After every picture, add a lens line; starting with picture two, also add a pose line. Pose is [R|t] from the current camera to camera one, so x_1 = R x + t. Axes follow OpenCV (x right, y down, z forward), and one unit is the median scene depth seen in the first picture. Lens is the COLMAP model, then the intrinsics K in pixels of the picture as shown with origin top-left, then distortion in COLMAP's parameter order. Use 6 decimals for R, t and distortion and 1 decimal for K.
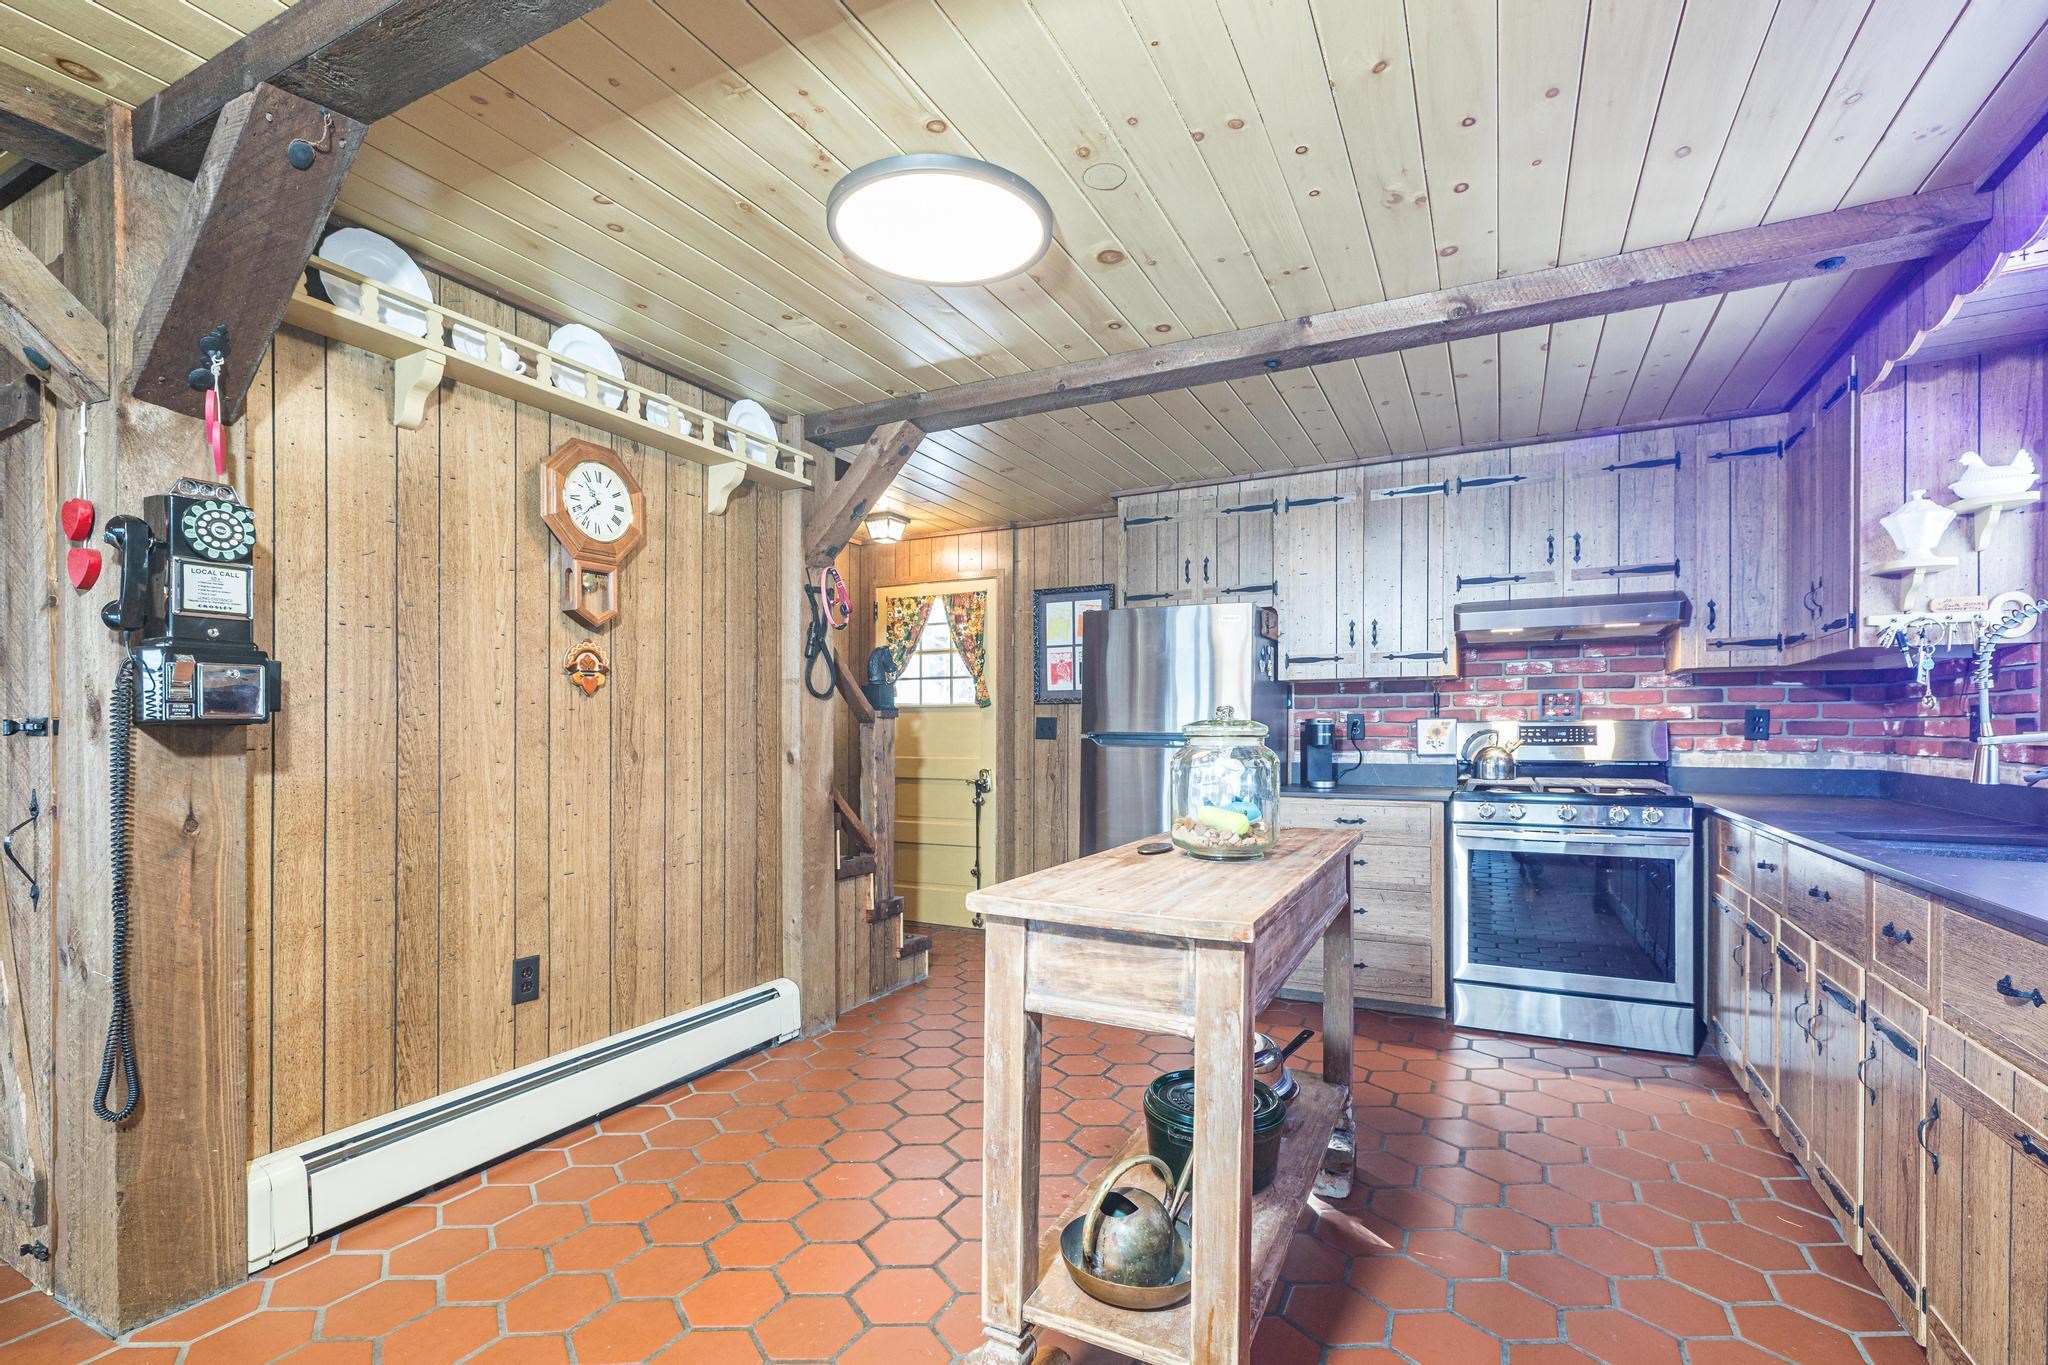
lens RADIAL K [[931.3, 0, 1029.8], [0, 931.3, 733.2], [0, 0, 1]] dist [0.007091, -0.000646]
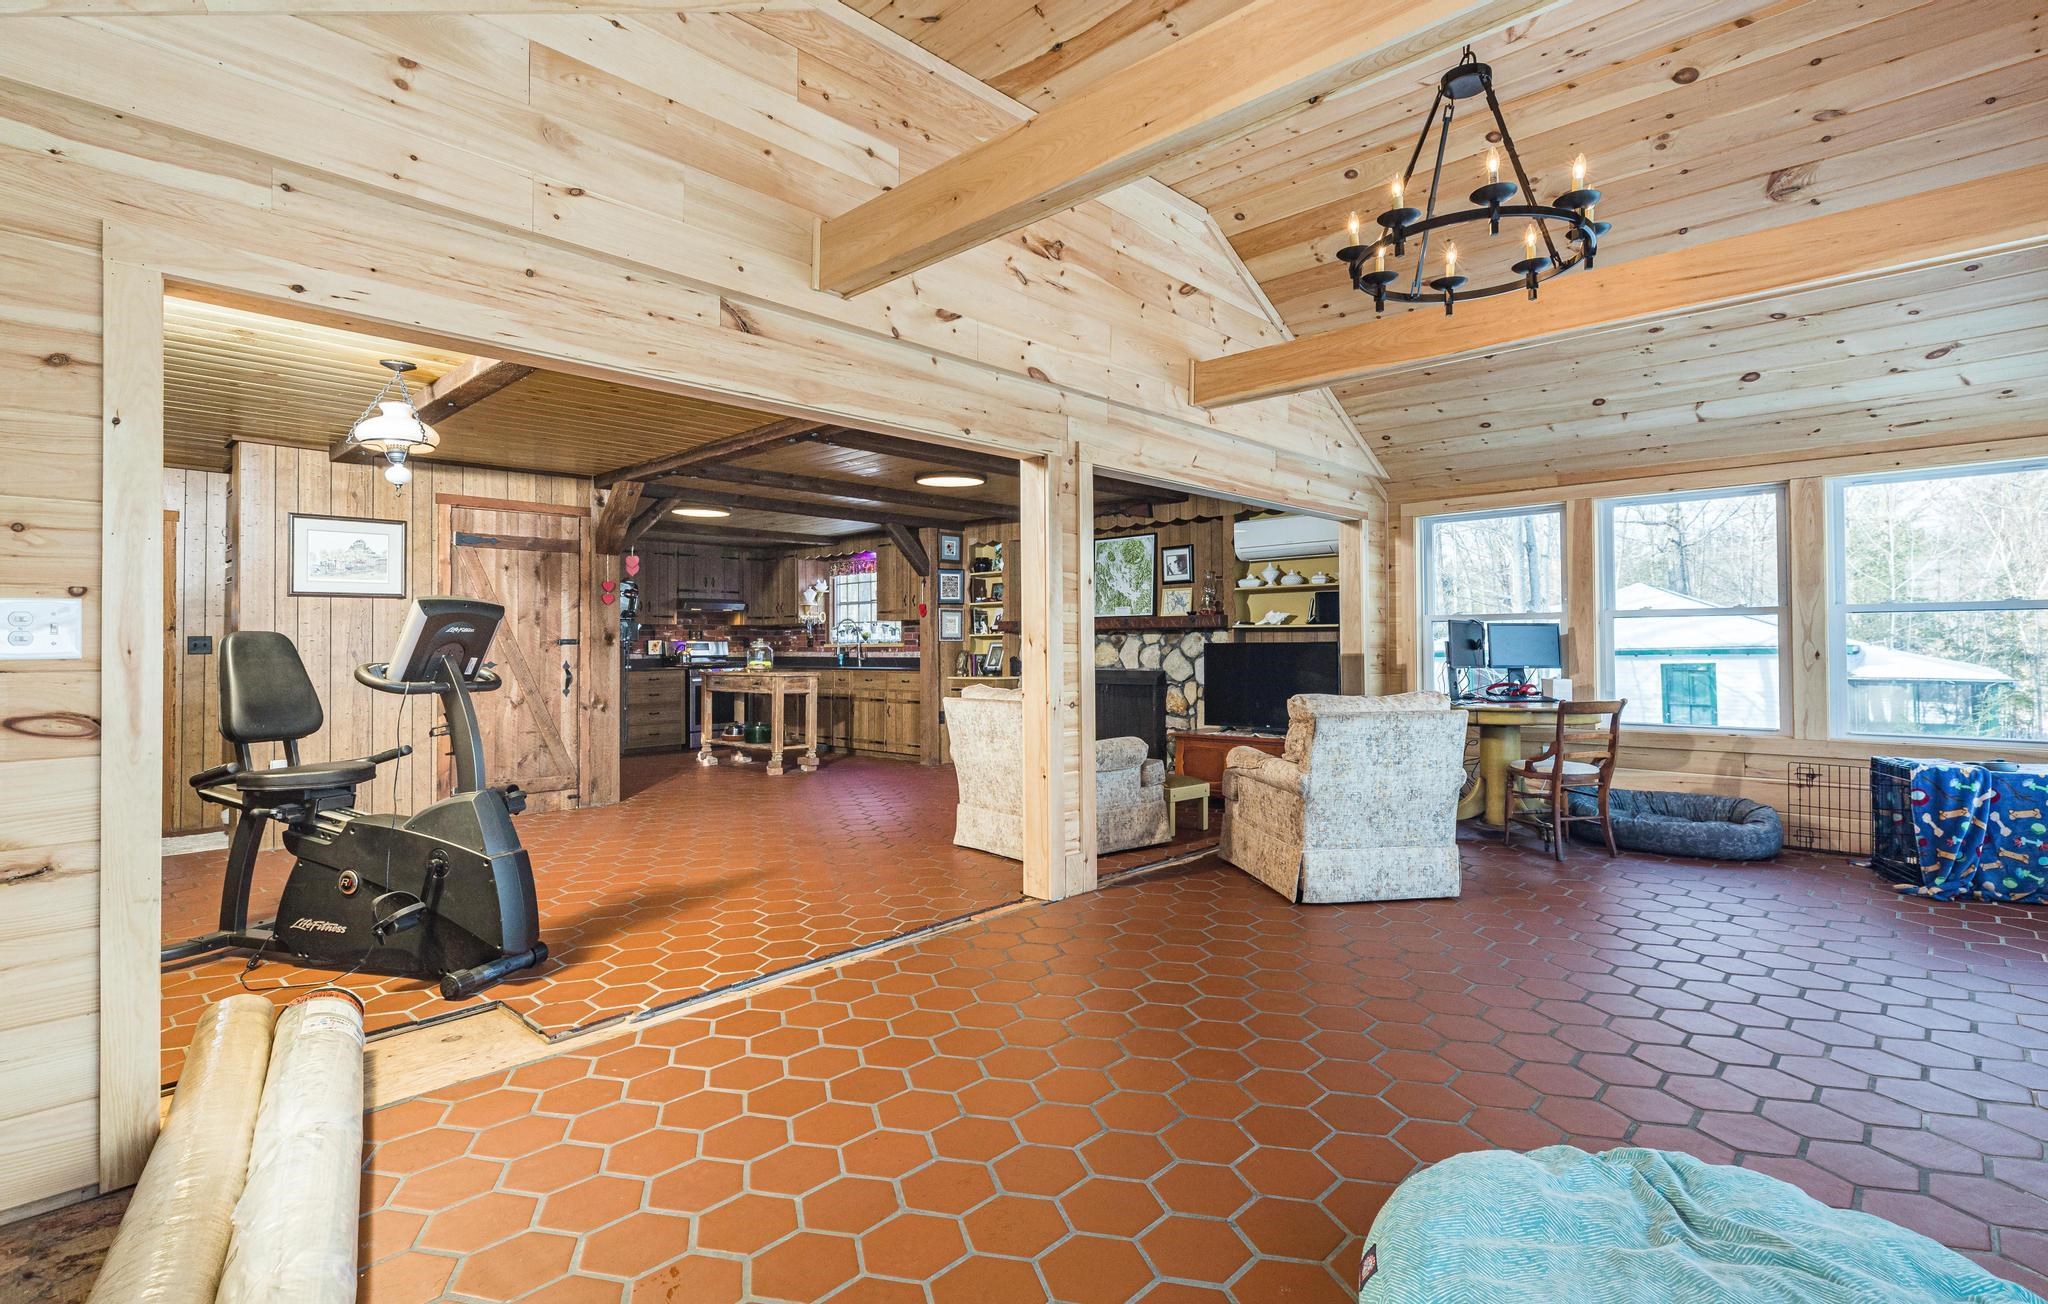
lens RADIAL K [[949.6, 0, 1039.5], [0, 949.6, 631.0], [0, 0, 1]] dist [0.004844, 0.000298]
pose [[0.271632, 0.013115, 0.962312, -2.419030], [0.010217, 0.999811, -0.016510, 0.016761], [-0.962347, 0.014317, 0.271447, -0.959685]]
